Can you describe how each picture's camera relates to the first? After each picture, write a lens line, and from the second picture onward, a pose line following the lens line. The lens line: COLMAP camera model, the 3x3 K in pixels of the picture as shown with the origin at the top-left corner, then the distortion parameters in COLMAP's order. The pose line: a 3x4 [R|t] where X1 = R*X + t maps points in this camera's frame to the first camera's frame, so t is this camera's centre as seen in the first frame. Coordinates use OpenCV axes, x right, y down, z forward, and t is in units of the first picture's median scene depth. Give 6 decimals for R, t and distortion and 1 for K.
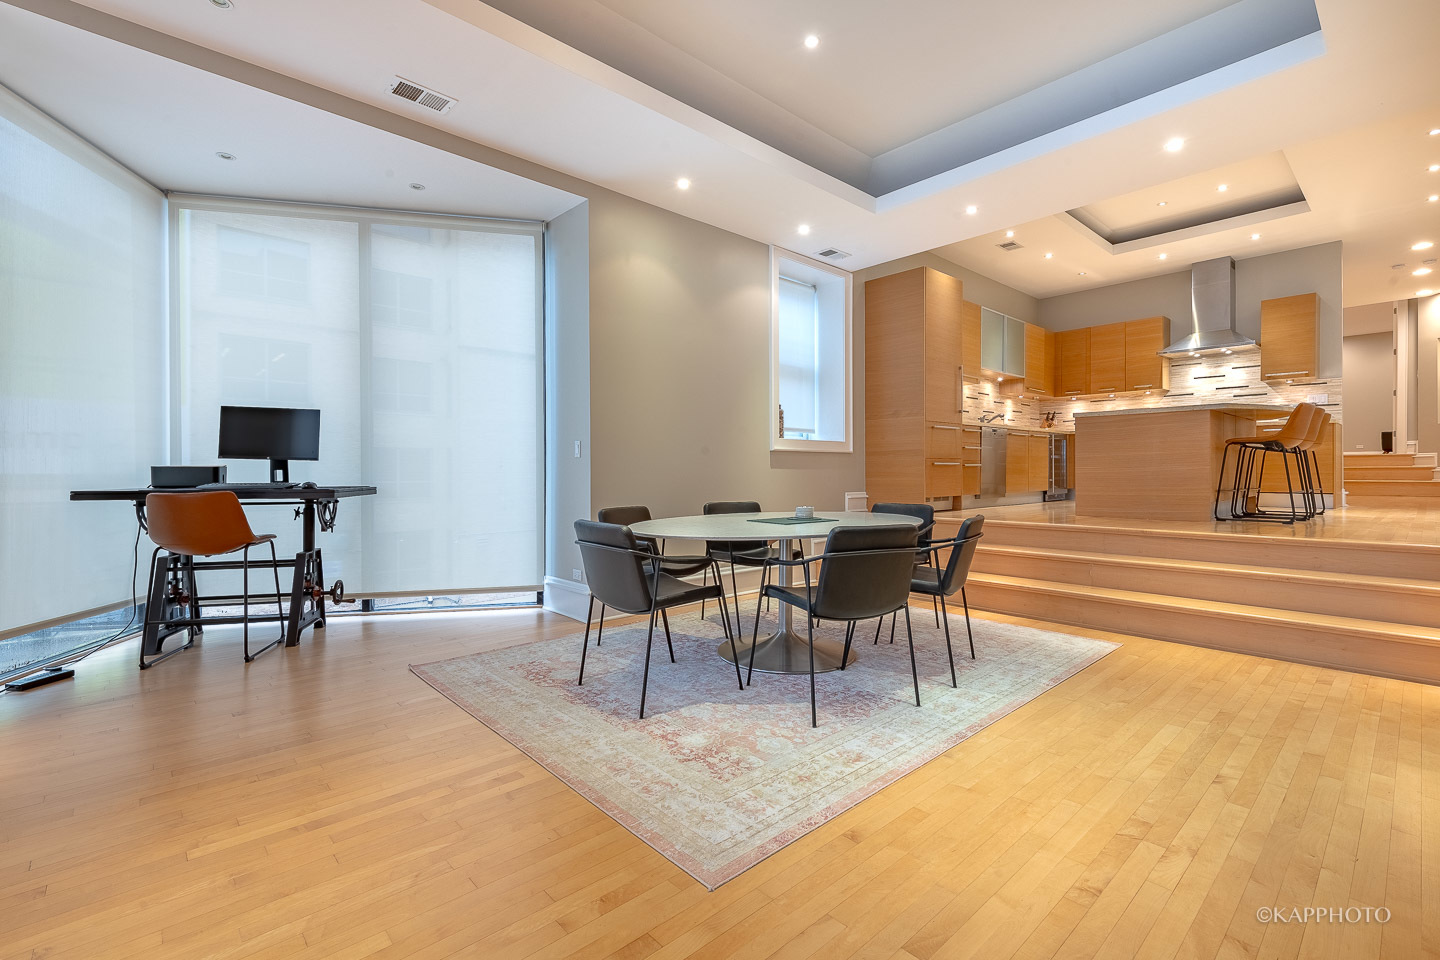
lens RADIAL K [[666.7, 0, 725.3], [0, 666.7, 479.4], [0, 0, 1]] dist [0.012692, -0.002815]
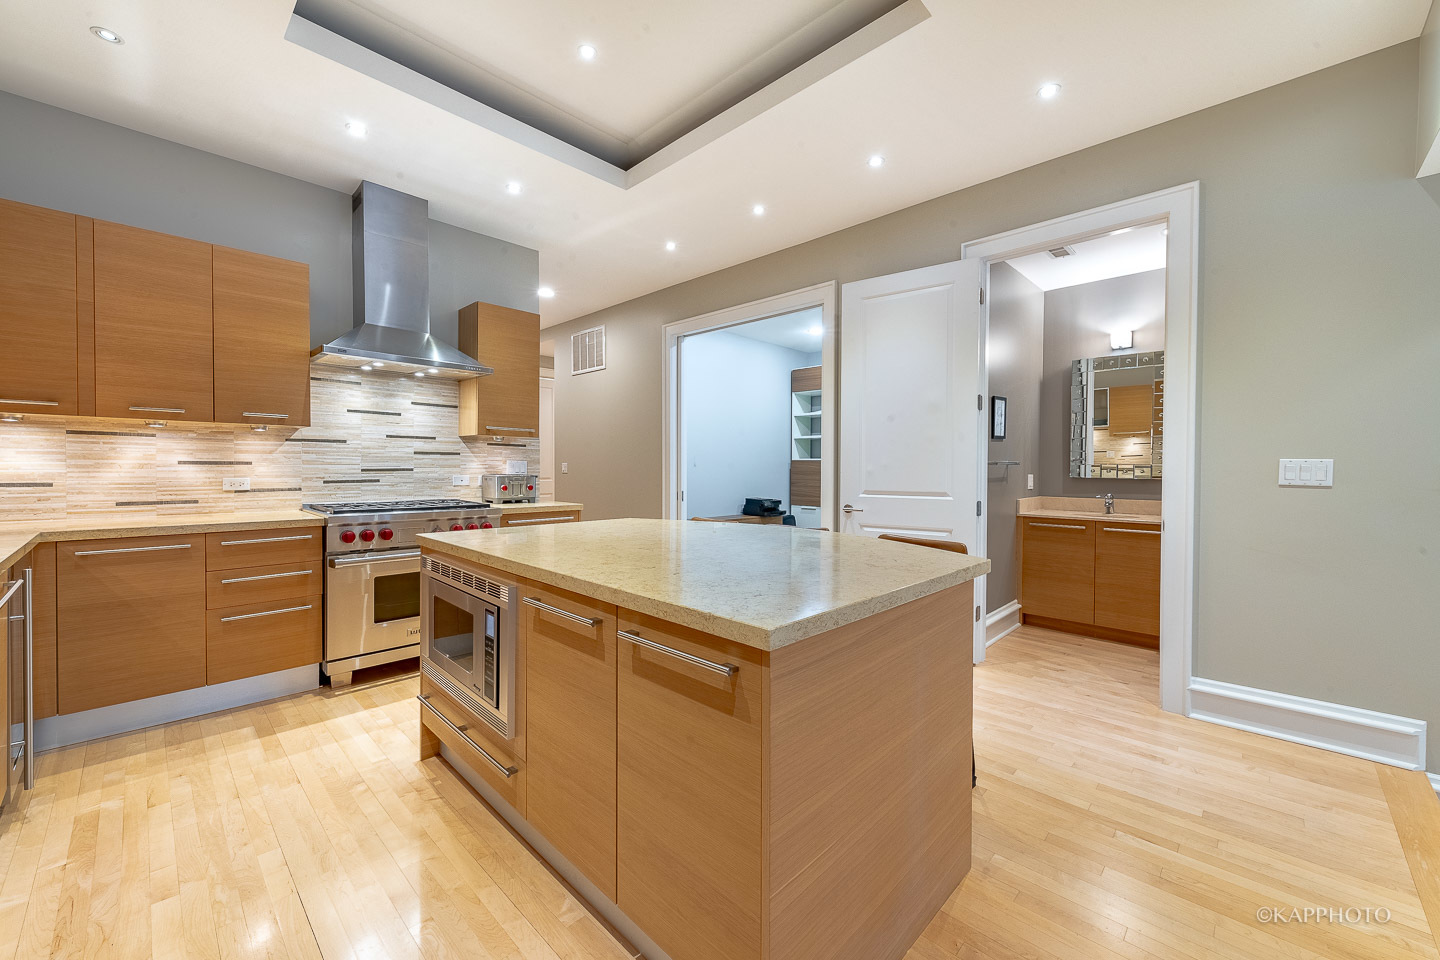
lens RADIAL K [[586.4, 0, 689.8], [0, 586.4, 473.2], [0, 0, 1]] dist [0.016724, -0.001377]
pose [[-0.008257, -0.006701, 0.999943, 0.261036], [0.005797, 0.999960, 0.006749, -0.110409], [-0.999949, 0.005852, -0.008218, 0.783773]]
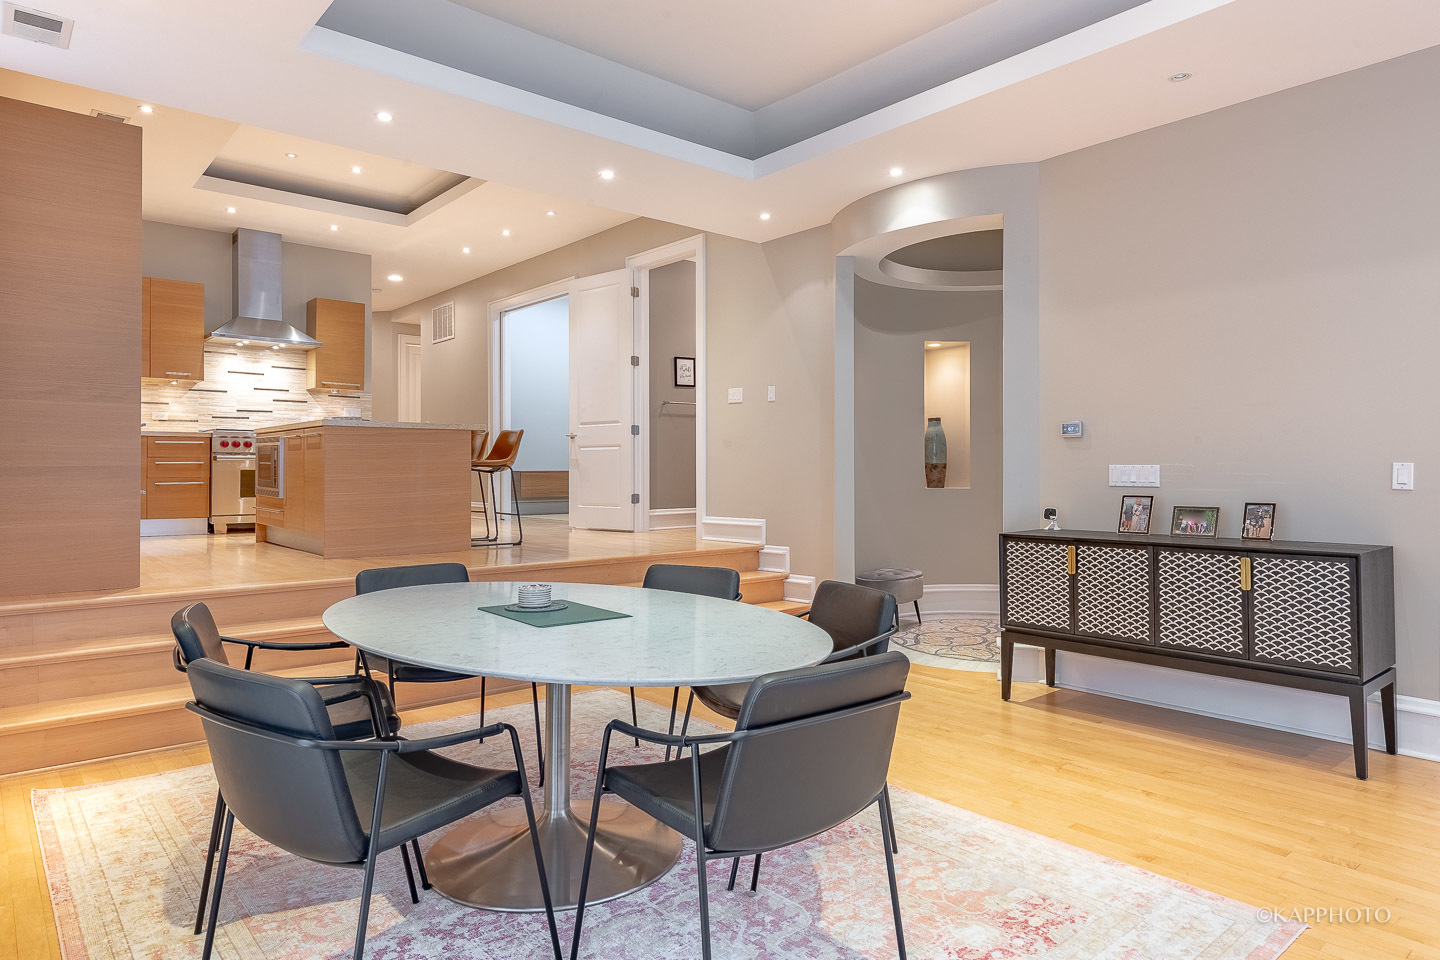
lens RADIAL K [[863.0, 0, 740.1], [0, 863.0, 452.1], [0, 0, 1]] dist [0.005244, 0.000837]
pose [[0.017769, 0.022648, 0.999586, -0.312396], [0.015106, 0.999623, -0.022917, -0.026355], [-0.999728, 0.015507, 0.017420, 0.408190]]
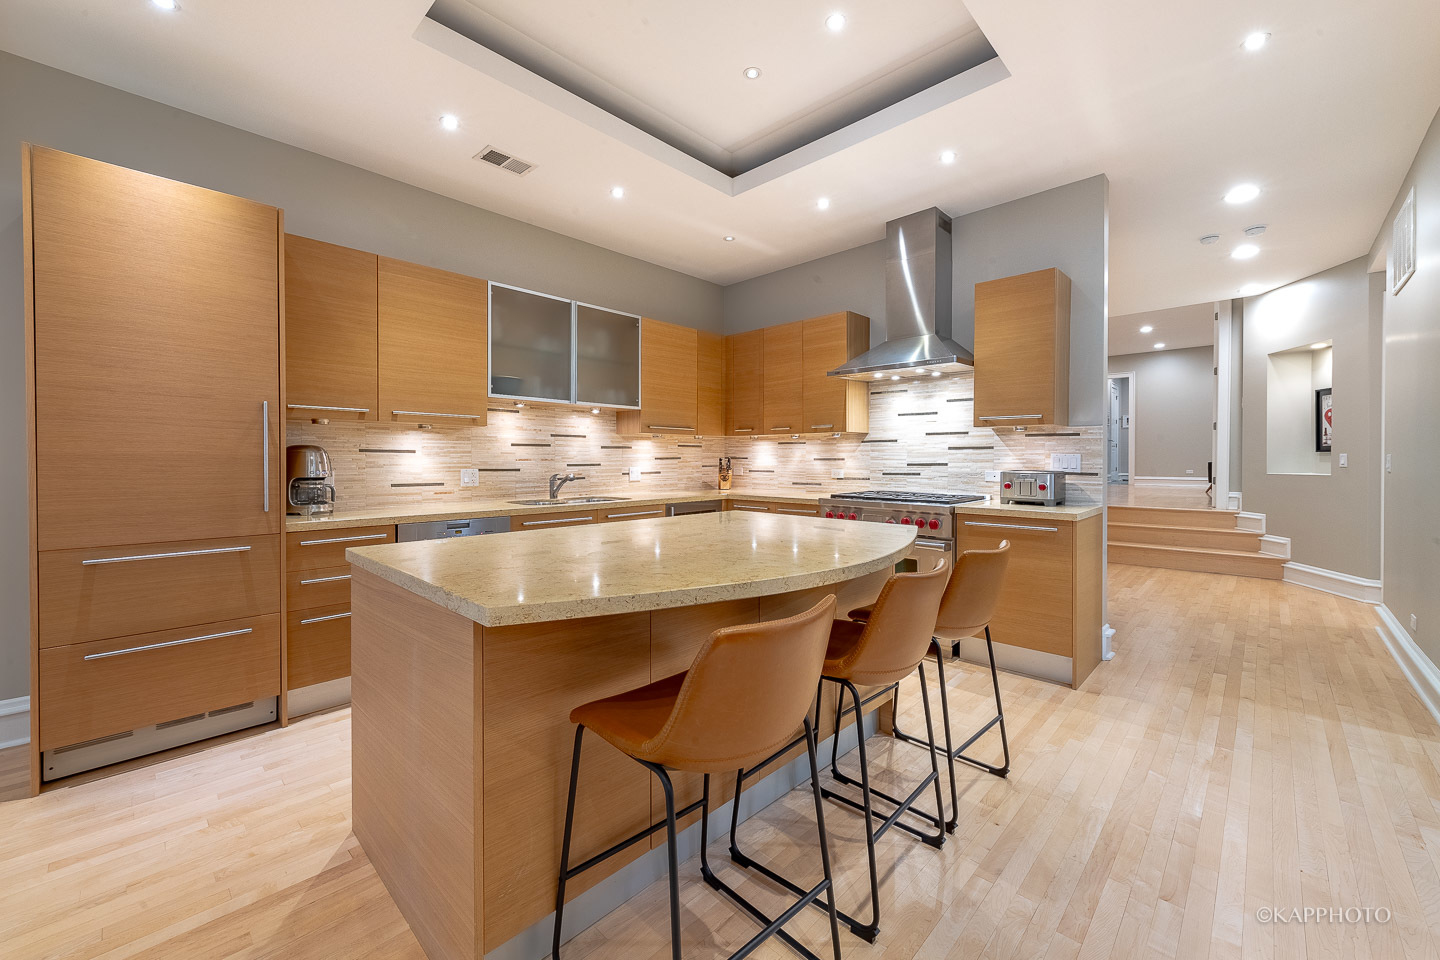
lens RADIAL K [[586.4, 0, 746.2], [0, 586.4, 474.3], [0, 0, 1]] dist [0.016724, -0.001377]
pose [[0.996232, -0.000578, 0.086730, 0.542934], [-0.000653, 0.999899, 0.014163, -0.109764], [-0.086730, -0.014167, 0.996131, 0.504612]]
